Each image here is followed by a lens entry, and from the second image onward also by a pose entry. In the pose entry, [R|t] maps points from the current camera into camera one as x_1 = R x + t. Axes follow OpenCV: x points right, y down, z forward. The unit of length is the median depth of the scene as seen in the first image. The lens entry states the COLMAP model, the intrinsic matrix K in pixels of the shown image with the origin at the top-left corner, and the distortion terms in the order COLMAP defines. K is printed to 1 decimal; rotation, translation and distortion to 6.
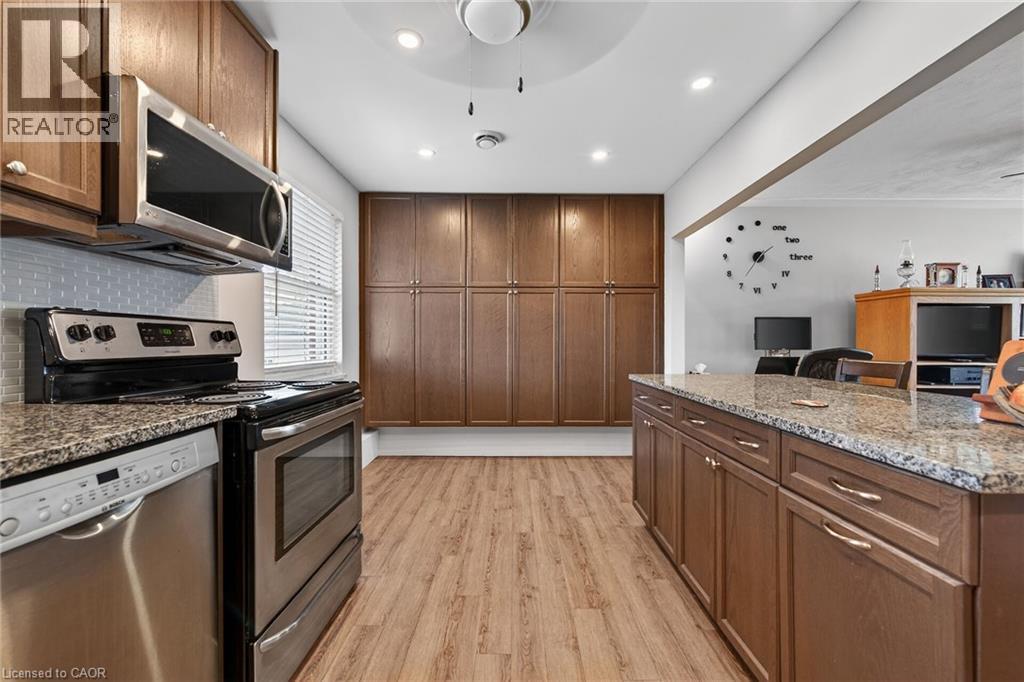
lens RADIAL K [[404.3, 0, 517.6], [0, 404.3, 337.4], [0, 0, 1]] dist [-0.000532, -0.000150]
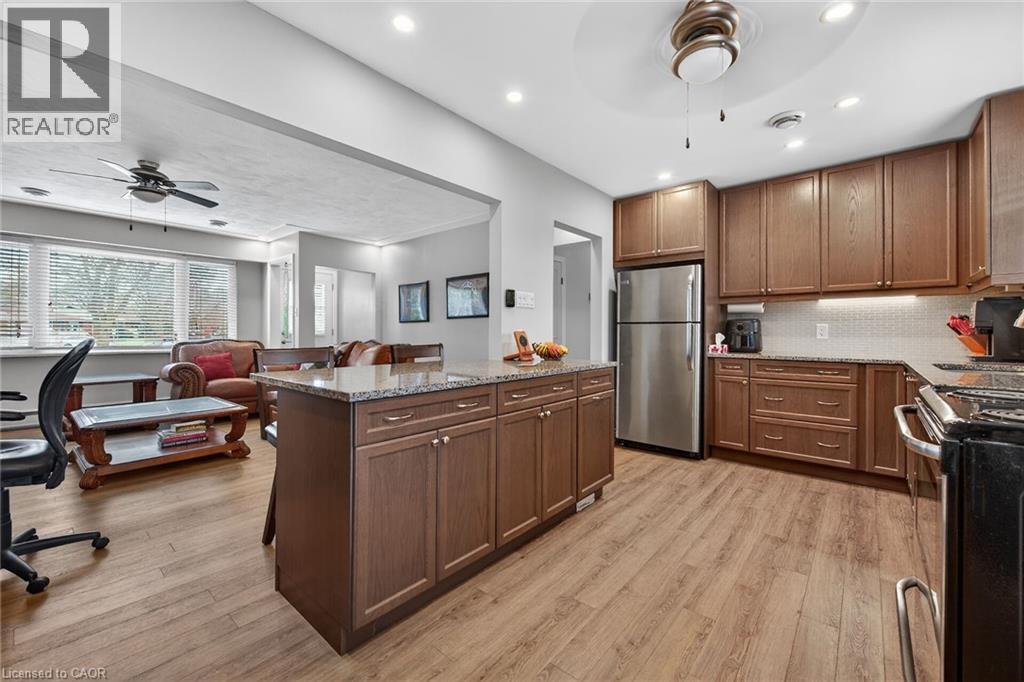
lens RADIAL K [[407.5, 0, 520.3], [0, 407.5, 331.3], [0, 0, 1]] dist [-0.000439, -0.000298]
pose [[-0.760911, -0.003288, 0.648848, -0.395150], [-0.011336, 0.999902, -0.008228, 0.020310], [-0.648757, -0.013616, -0.760874, 2.106551]]
